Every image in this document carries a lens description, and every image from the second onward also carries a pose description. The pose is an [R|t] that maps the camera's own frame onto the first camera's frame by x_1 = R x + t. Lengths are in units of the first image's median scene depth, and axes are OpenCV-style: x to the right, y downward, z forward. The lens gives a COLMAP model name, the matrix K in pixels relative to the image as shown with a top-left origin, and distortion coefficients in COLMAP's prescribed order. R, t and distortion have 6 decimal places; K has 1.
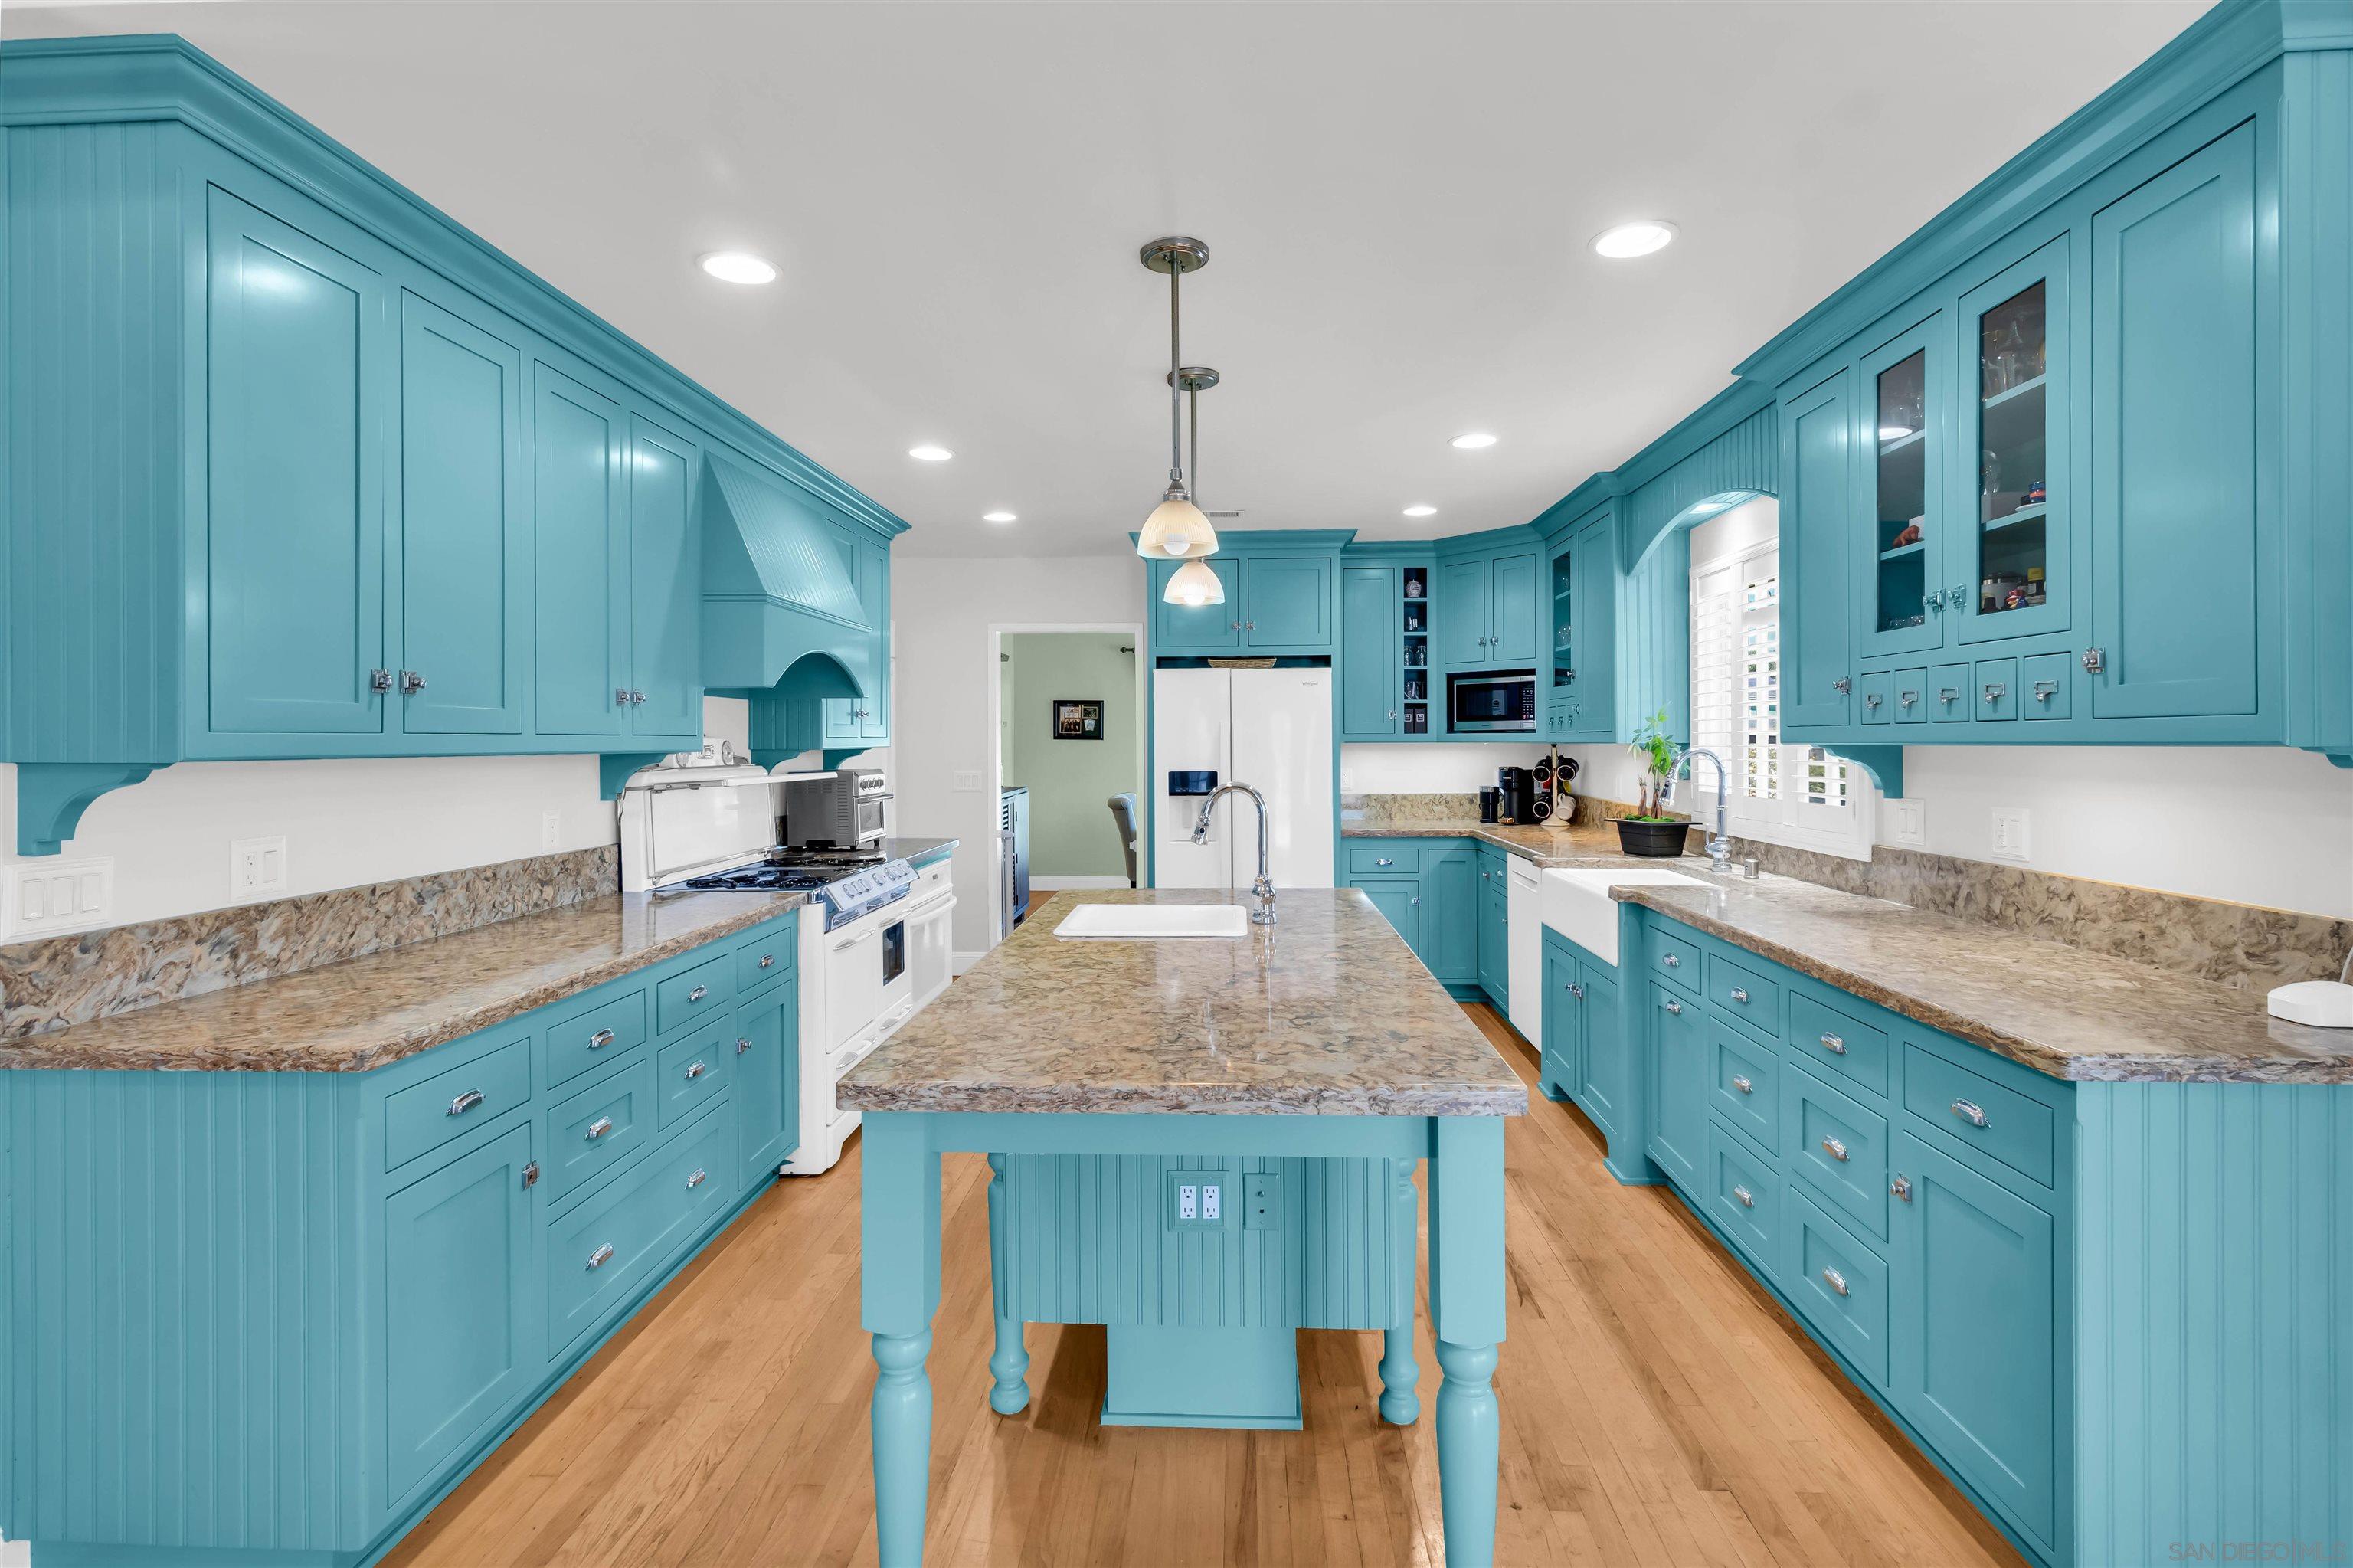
lens RADIAL K [[1090.0, 0, 1178.7], [0, 1090.0, 740.0], [0, 0, 1]] dist [-0.001387, 0.000113]
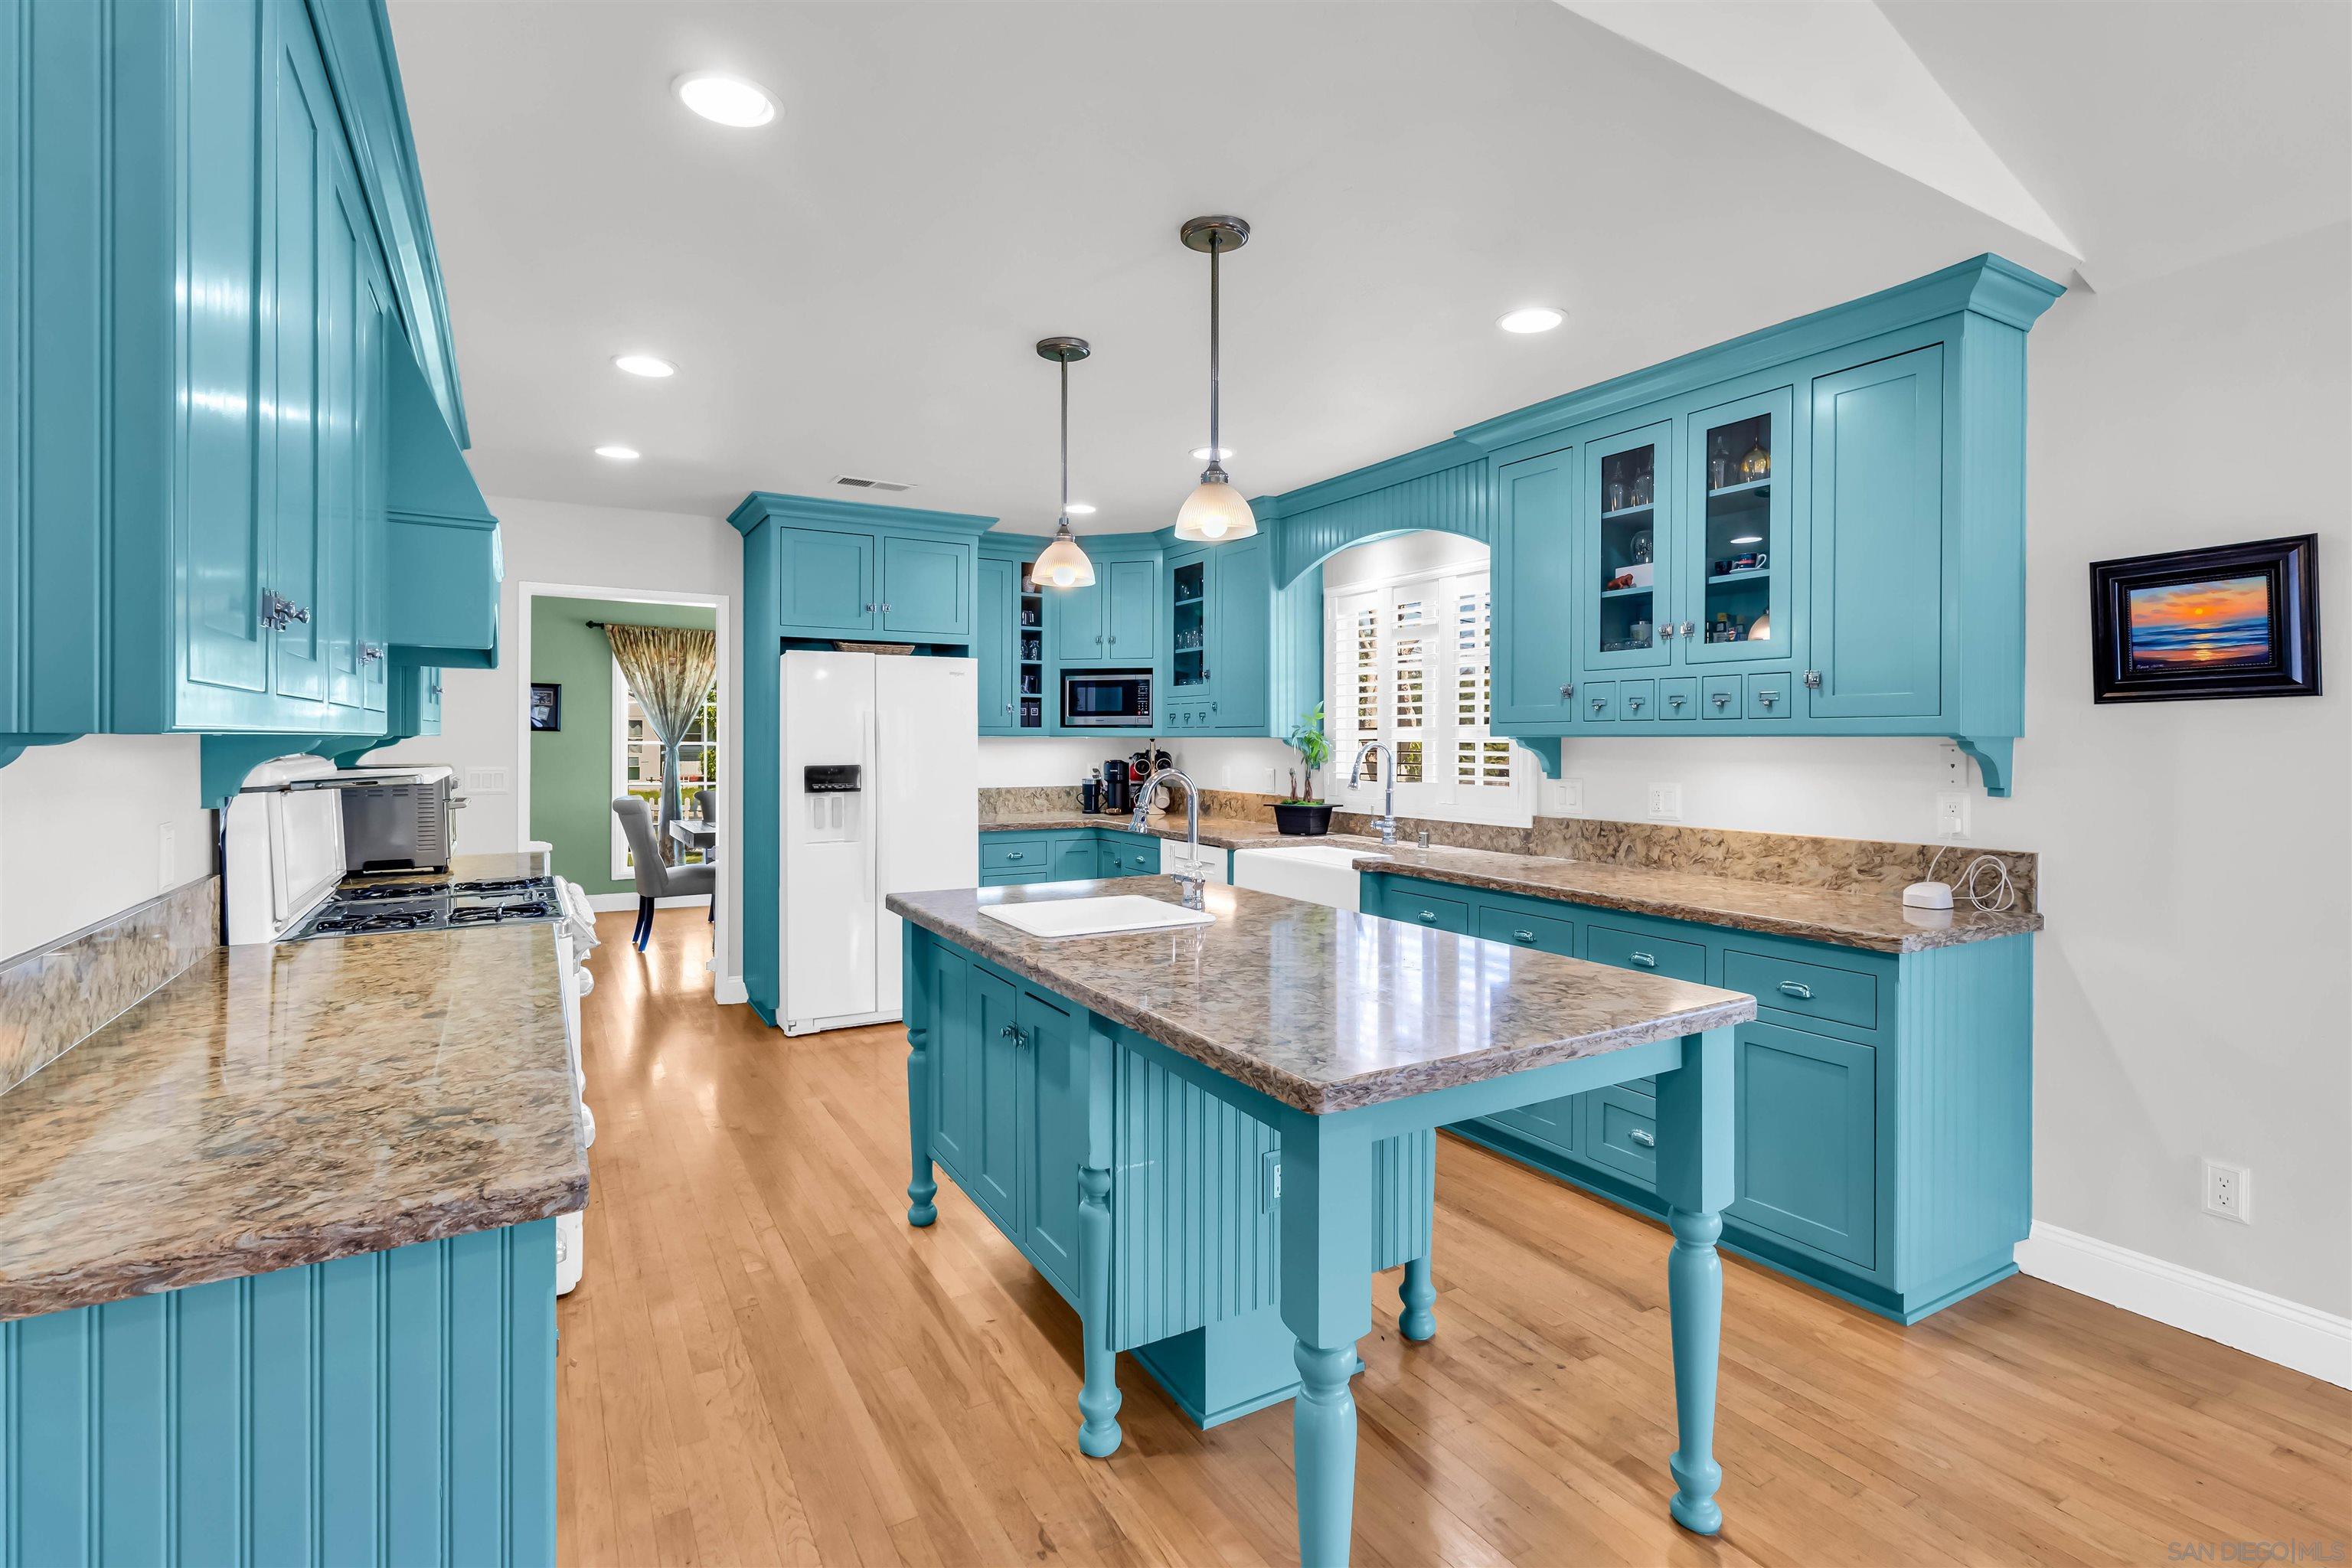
lens RADIAL K [[1104.1, 0, 1173.9], [0, 1104.1, 742.3], [0, 0, 1]] dist [-0.000657, 0.000491]
pose [[0.834815, 0.005944, 0.550499, -0.449655], [-0.007621, 0.999971, 0.000760, 0.011808], [-0.550478, -0.004830, 0.834836, 0.139832]]
